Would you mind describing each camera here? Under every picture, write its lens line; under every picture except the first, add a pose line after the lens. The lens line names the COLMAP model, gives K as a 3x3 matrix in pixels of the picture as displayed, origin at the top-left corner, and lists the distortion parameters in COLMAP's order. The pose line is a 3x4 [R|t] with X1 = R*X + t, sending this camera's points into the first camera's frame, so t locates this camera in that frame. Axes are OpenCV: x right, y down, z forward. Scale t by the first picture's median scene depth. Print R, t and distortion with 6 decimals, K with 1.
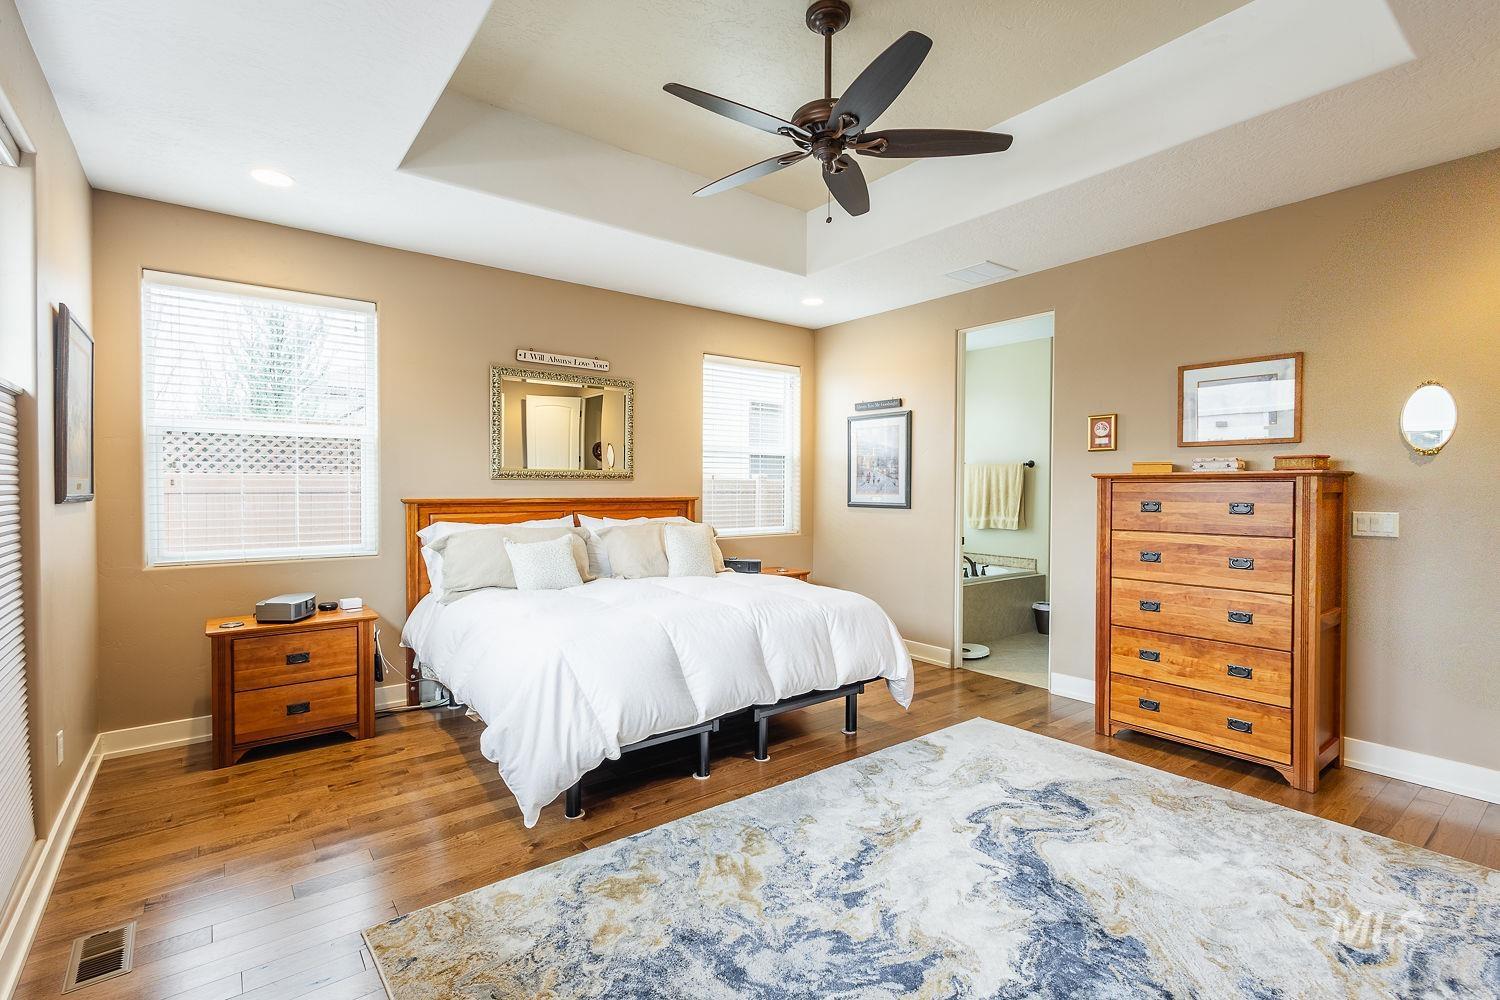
lens RADIAL K [[685.4, 0, 750.8], [0, 685.4, 494.5], [0, 0, 1]] dist [0.005478, 0.000421]
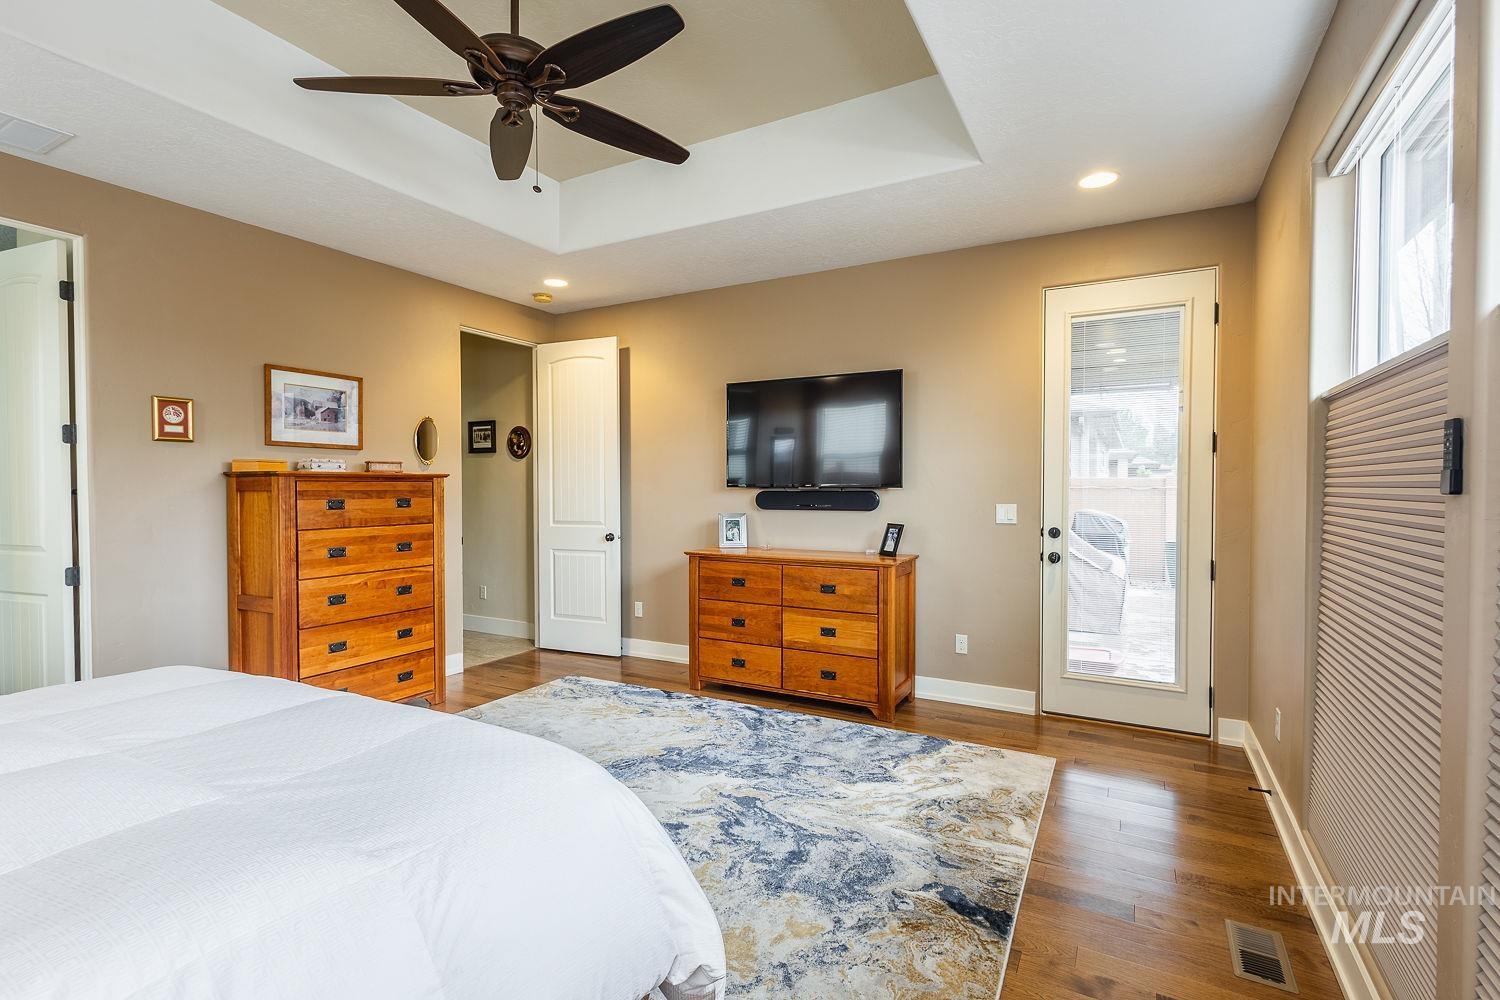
lens RADIAL K [[685.4, 0, 751.6], [0, 685.4, 499.2], [0, 0, 1]] dist [0.005478, 0.000421]
pose [[-0.391384, -0.019835, 0.920014, -0.634339], [0.007127, 0.999672, 0.024584, -0.011753], [-0.920200, 0.016179, -0.391114, 0.842390]]
